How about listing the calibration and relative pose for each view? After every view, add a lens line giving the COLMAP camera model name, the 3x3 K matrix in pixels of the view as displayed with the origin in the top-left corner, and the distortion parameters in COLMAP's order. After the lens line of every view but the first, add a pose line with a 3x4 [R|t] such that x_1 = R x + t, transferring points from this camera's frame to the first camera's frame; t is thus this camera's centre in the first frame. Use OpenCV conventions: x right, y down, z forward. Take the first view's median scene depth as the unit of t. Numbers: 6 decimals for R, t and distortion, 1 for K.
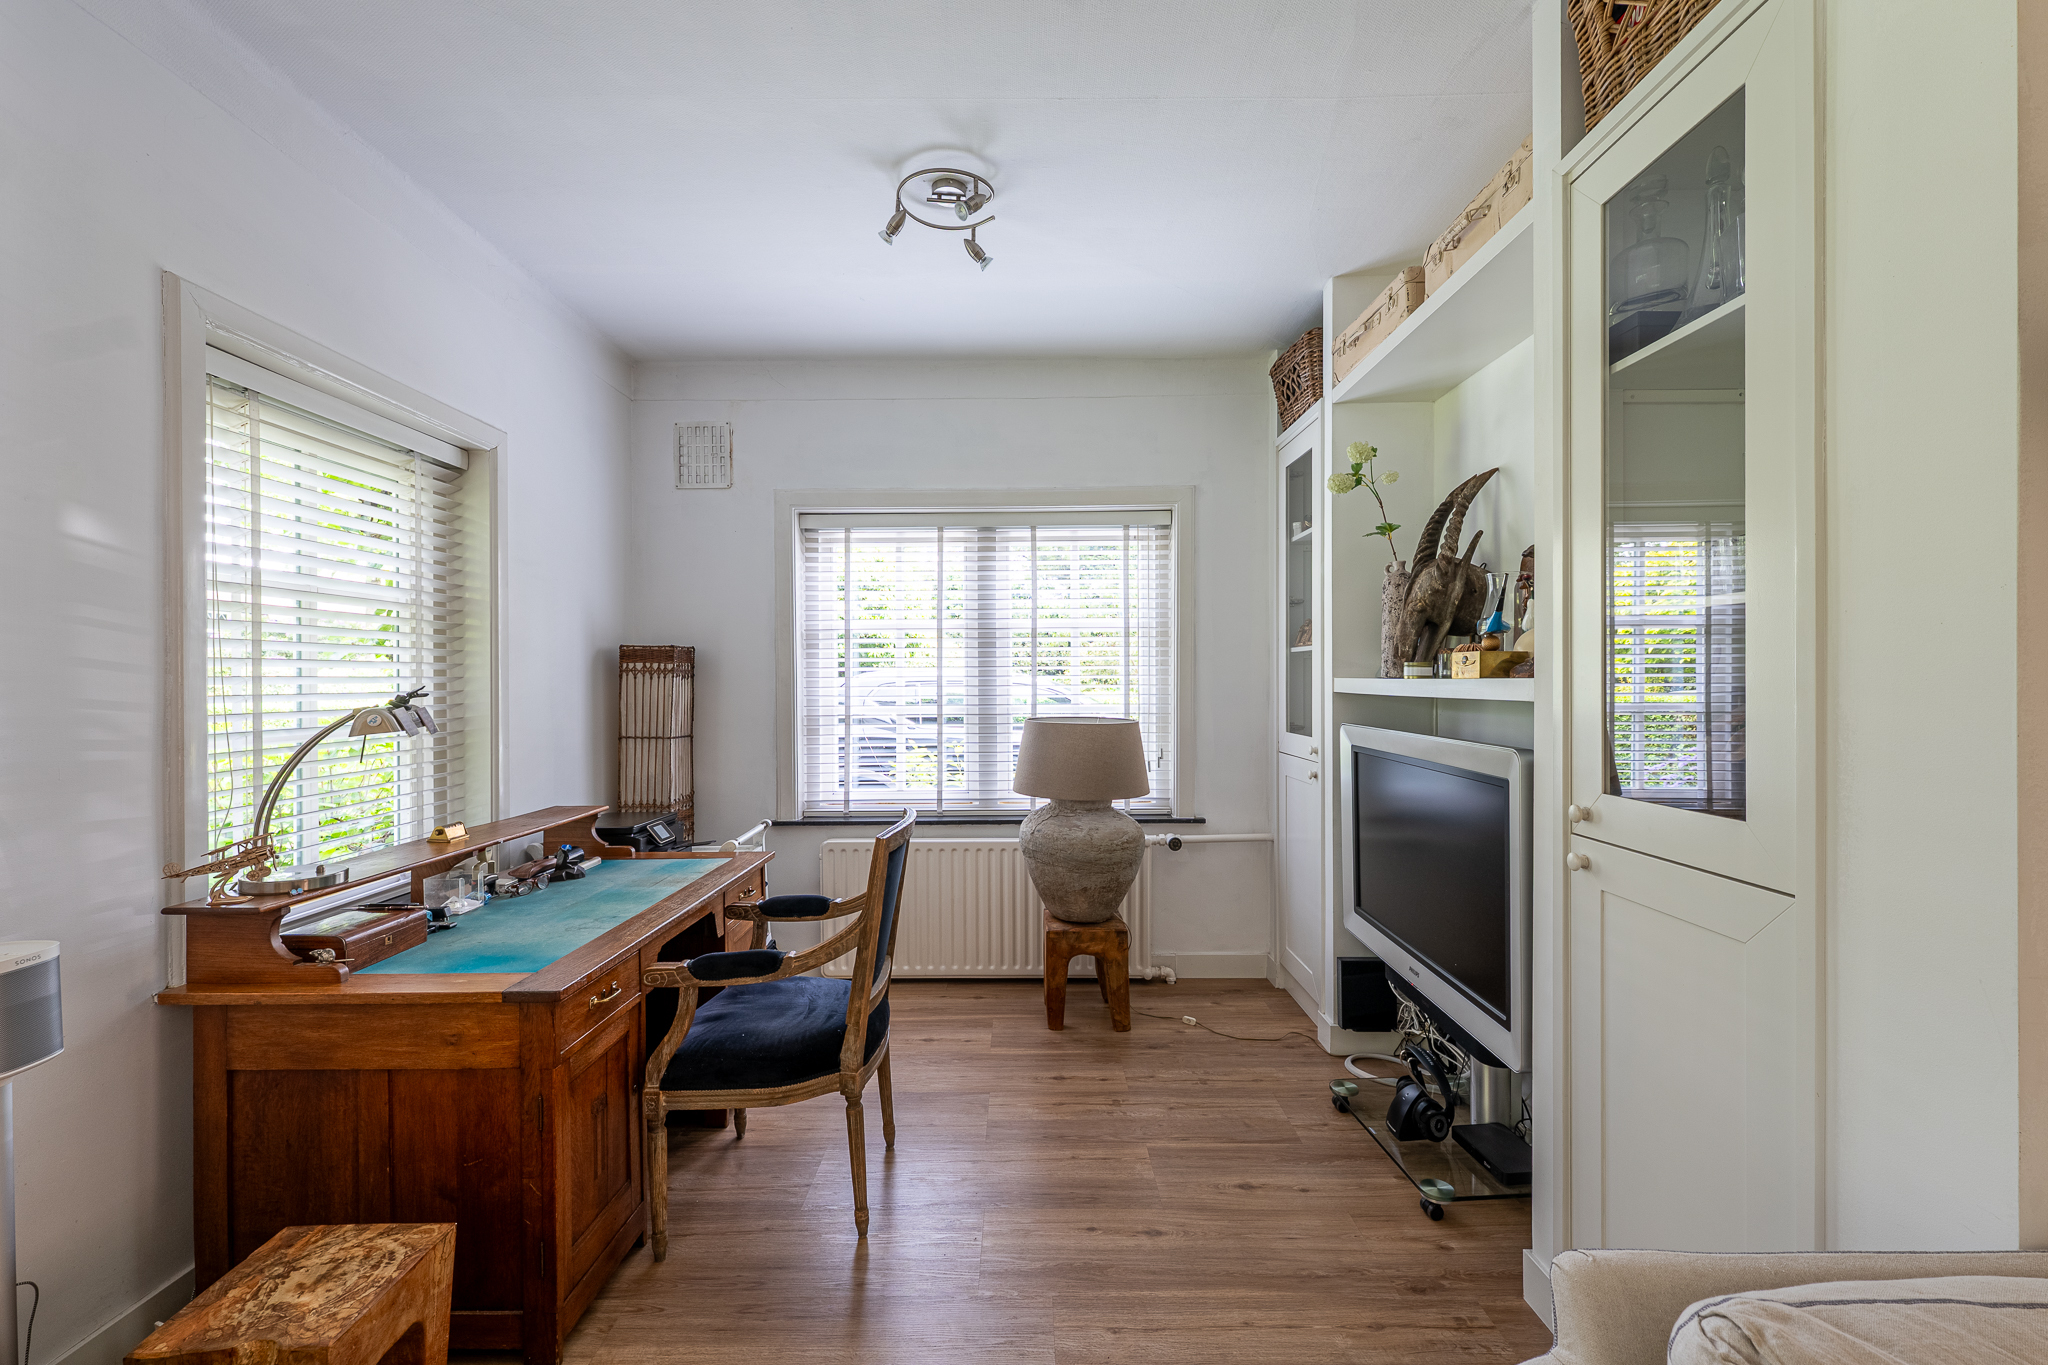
lens RADIAL K [[837.1, 0, 1016.3], [0, 837.1, 682.6], [0, 0, 1]] dist [0.000609, -0.000186]
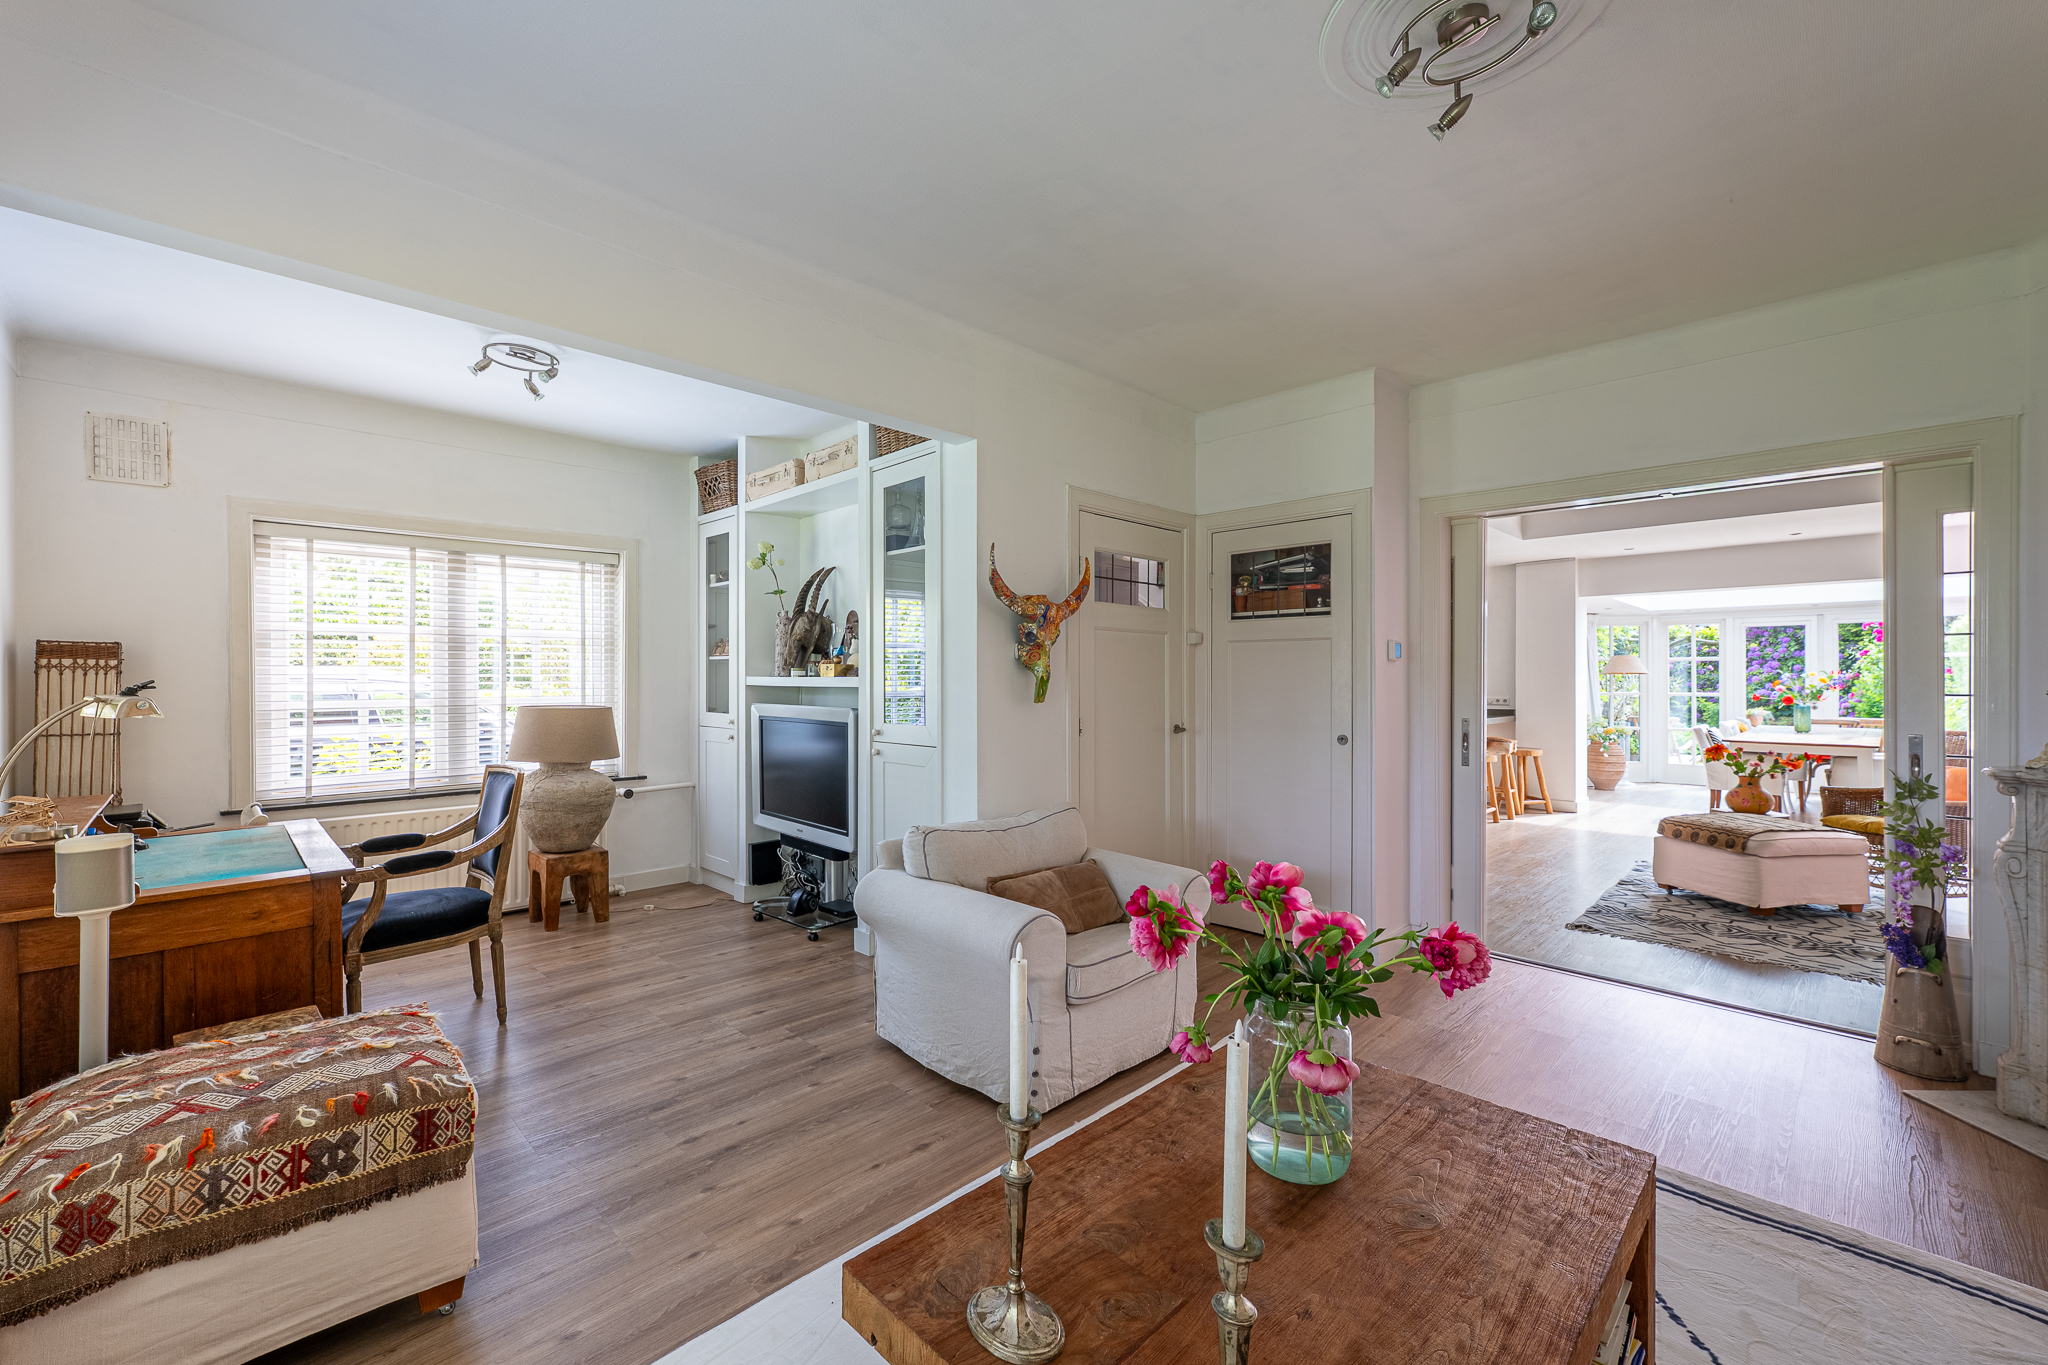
lens RADIAL K [[837.1, 0, 1029.7], [0, 837.1, 676.0], [0, 0, 1]] dist [0.000609, -0.000186]
pose [[0.696643, 0.003571, 0.717409, -0.427750], [0.000808, 0.999983, -0.005762, 0.003492], [-0.717417, 0.004594, 0.696629, -0.570910]]
